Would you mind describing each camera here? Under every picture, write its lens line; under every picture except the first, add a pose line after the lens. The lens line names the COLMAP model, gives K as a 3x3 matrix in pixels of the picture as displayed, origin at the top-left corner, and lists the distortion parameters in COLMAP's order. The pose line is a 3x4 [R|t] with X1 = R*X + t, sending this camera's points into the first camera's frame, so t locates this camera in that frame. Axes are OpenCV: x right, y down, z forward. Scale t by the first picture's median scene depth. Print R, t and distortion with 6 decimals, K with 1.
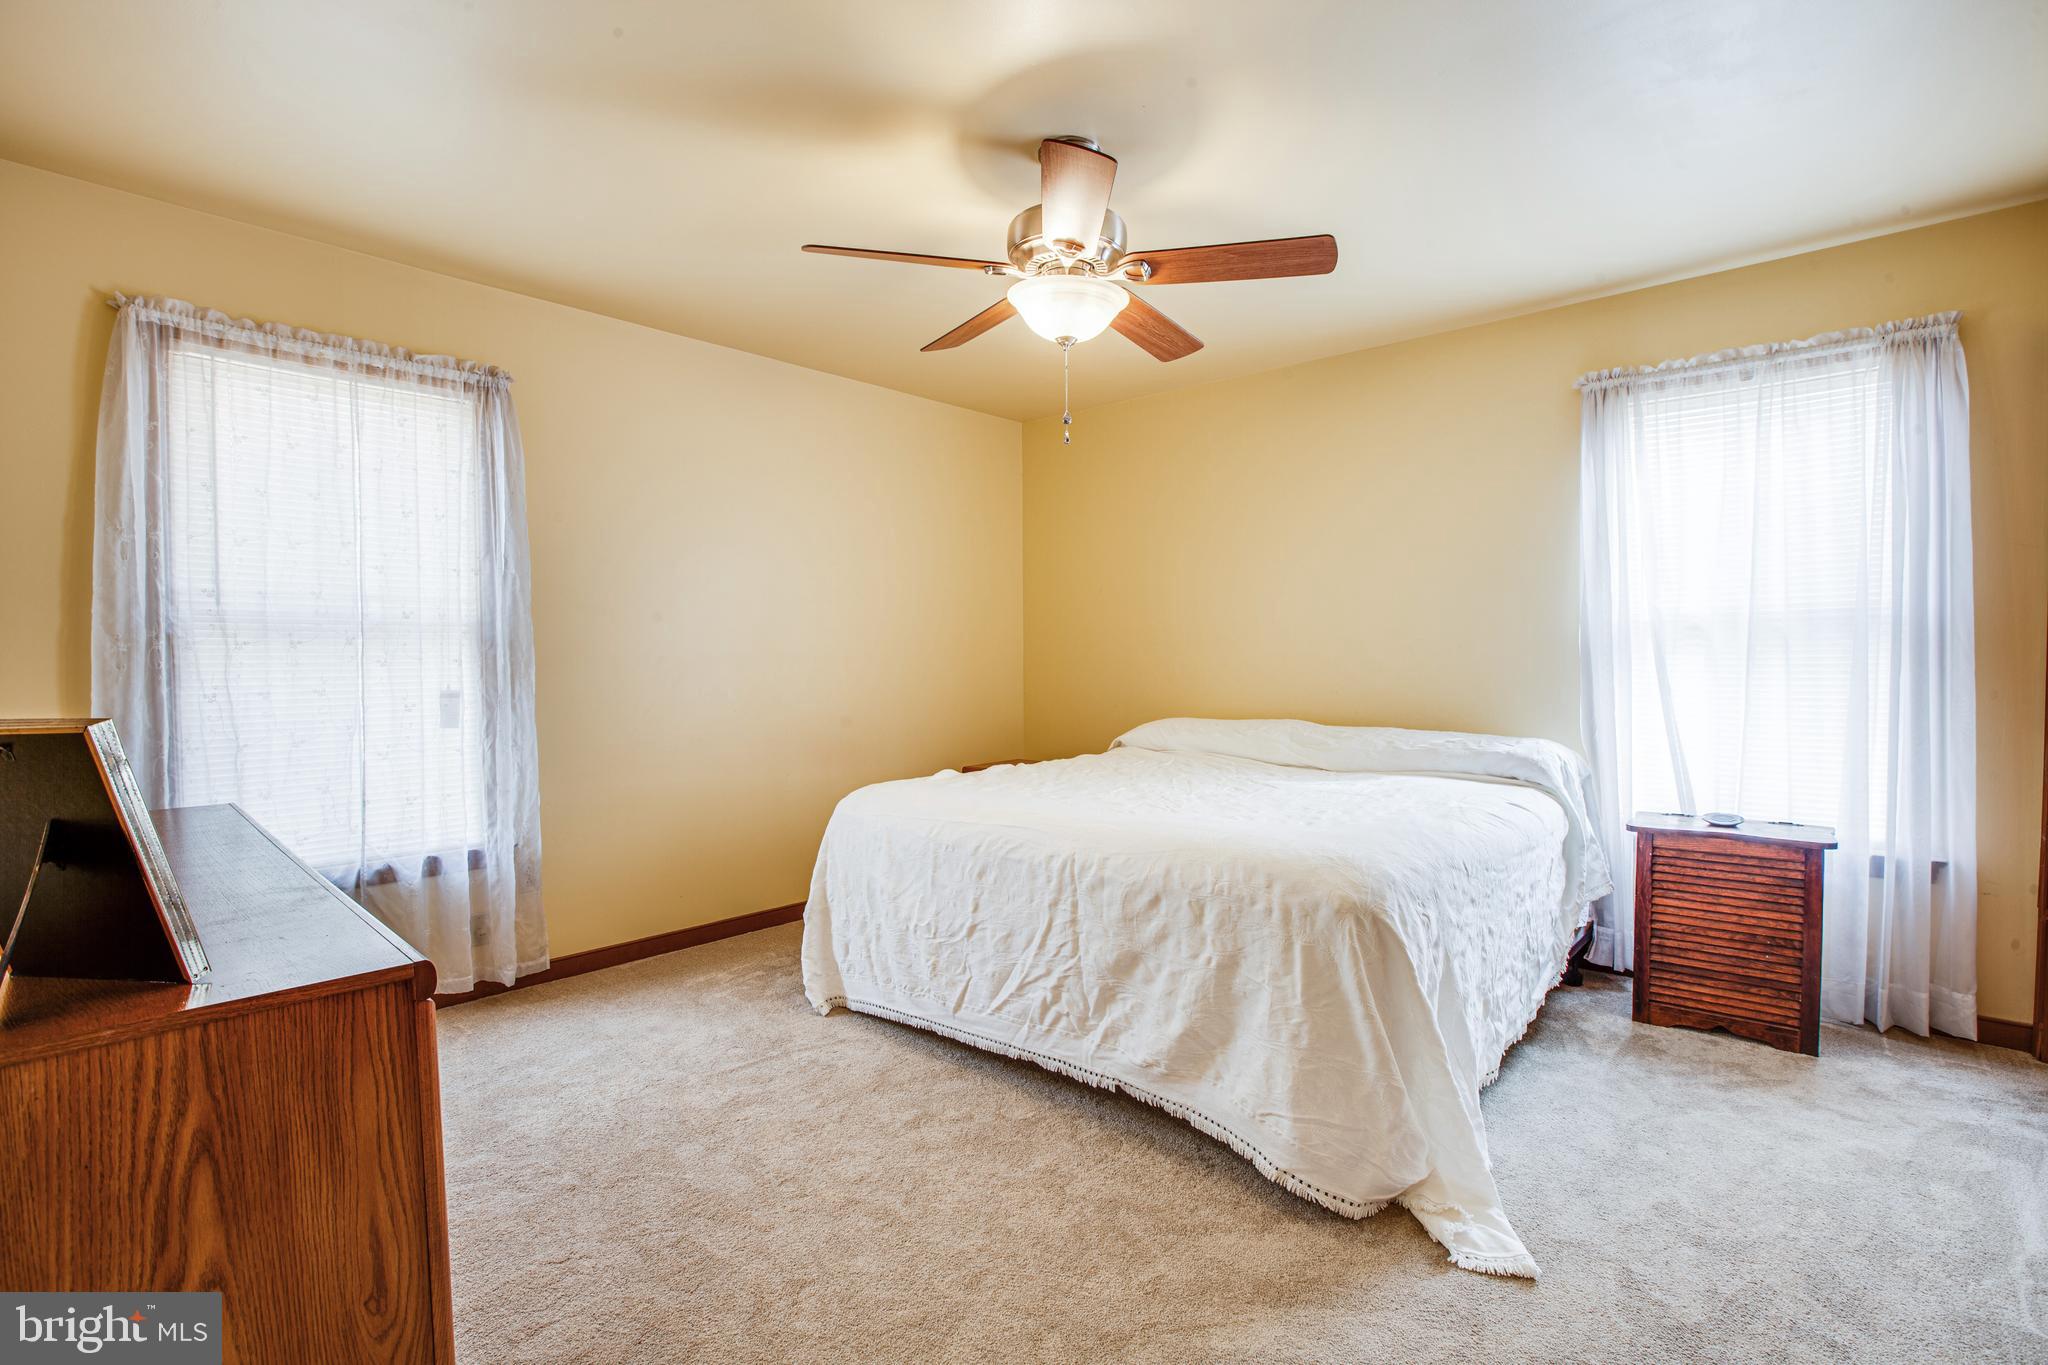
lens RADIAL K [[941.1, 0, 1011.6], [0, 941.1, 682.3], [0, 0, 1]] dist [-0.034106, 0.000806]
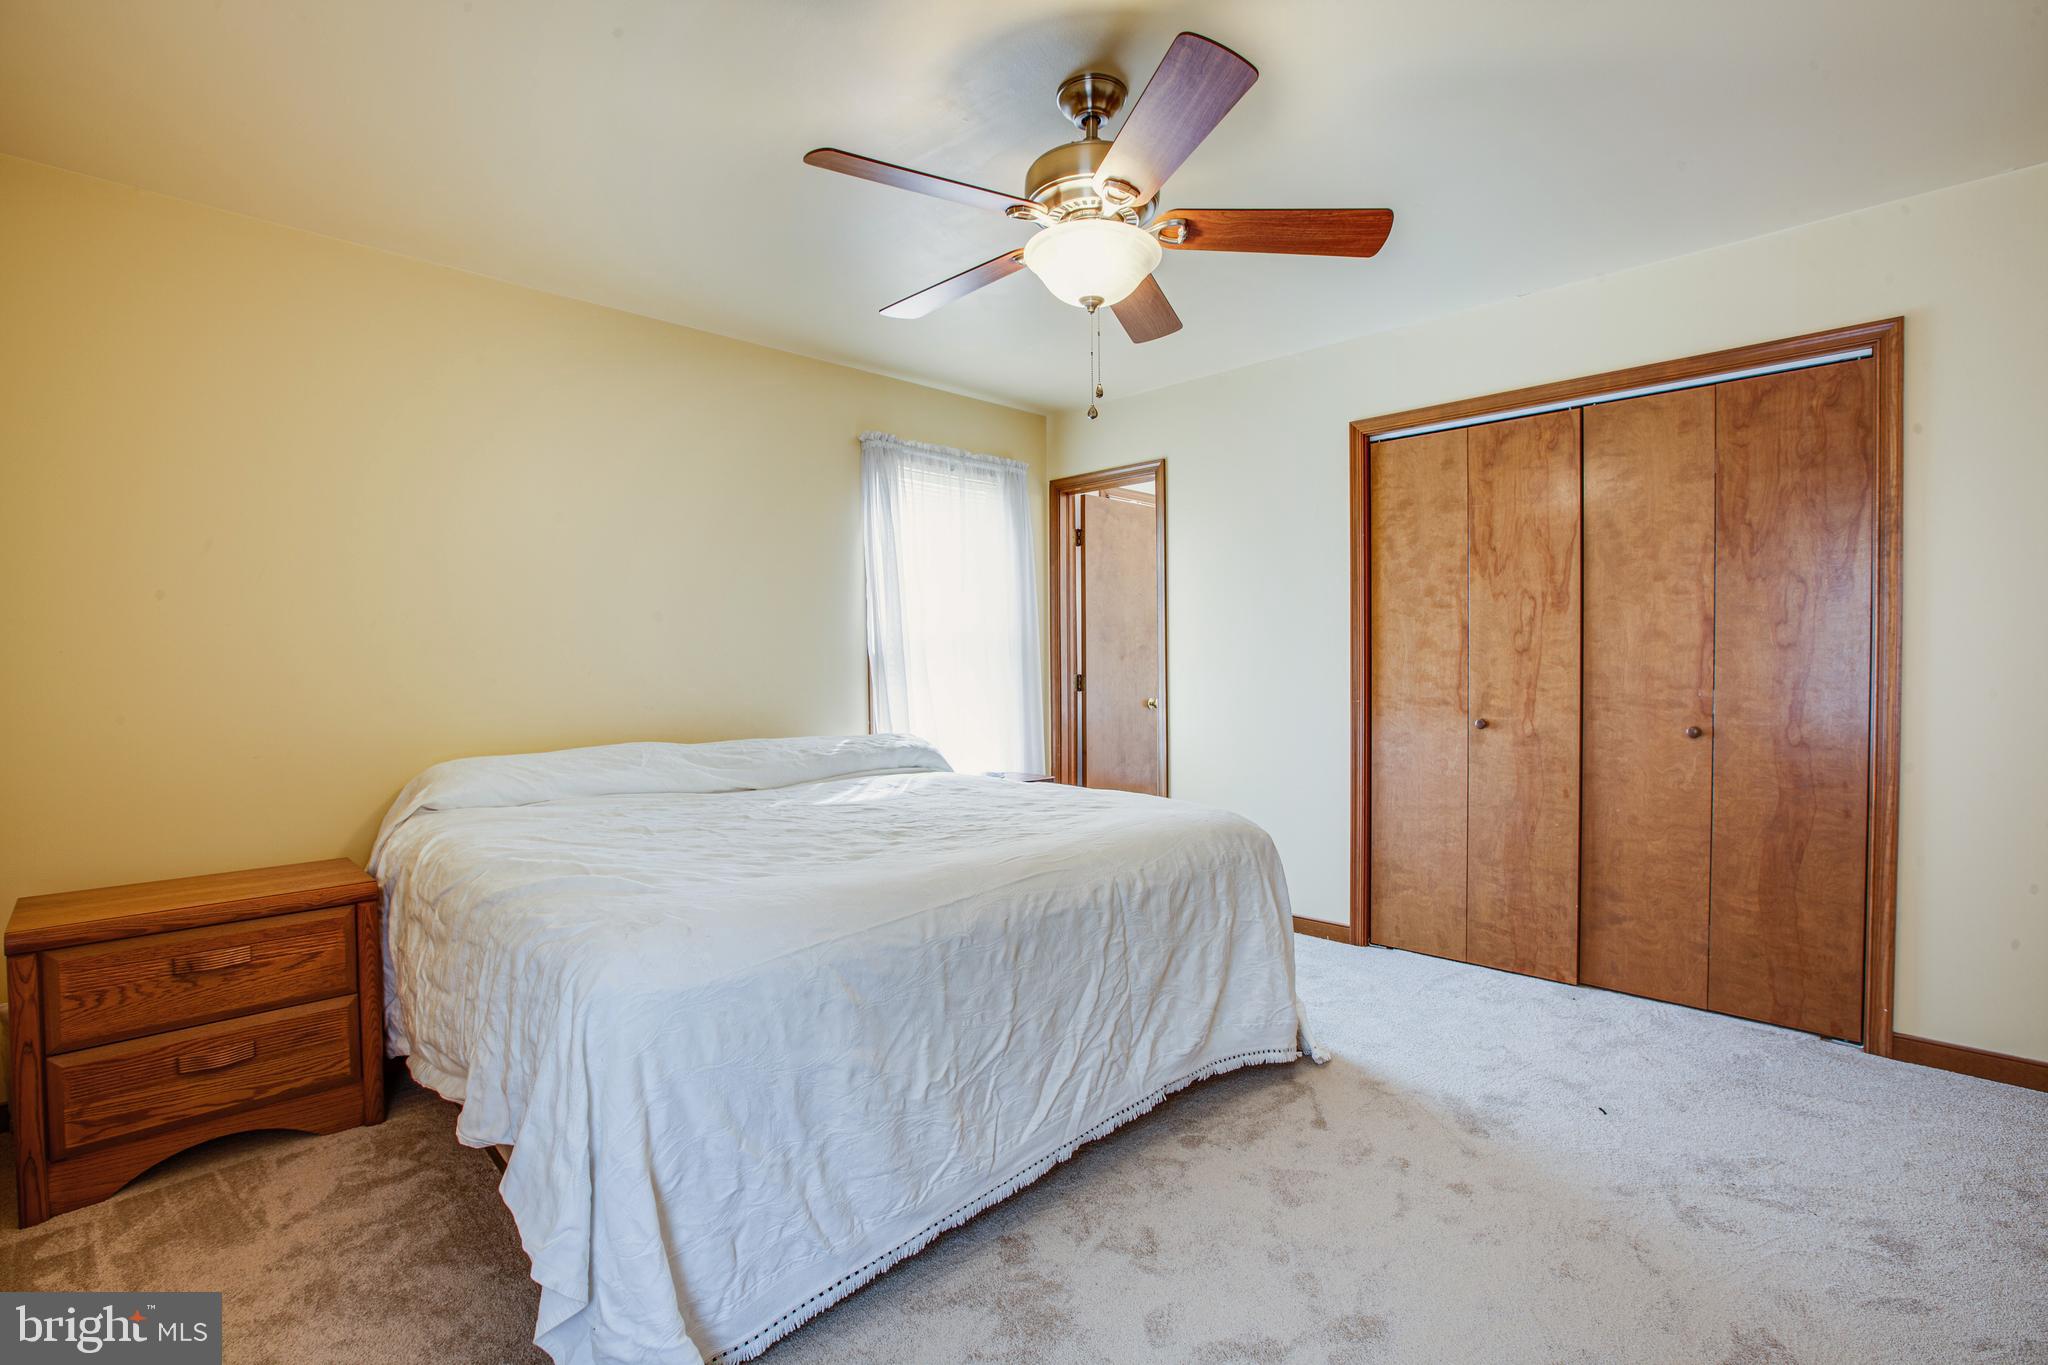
lens RADIAL K [[941.1, 0, 1011.6], [0, 941.1, 682.3], [0, 0, 1]] dist [-0.034106, 0.000806]
pose [[0.048134, -0.017239, 0.998692, -0.825926], [0.033262, 0.999324, 0.015647, -0.022110], [-0.998287, 0.032465, 0.048675, 1.037473]]
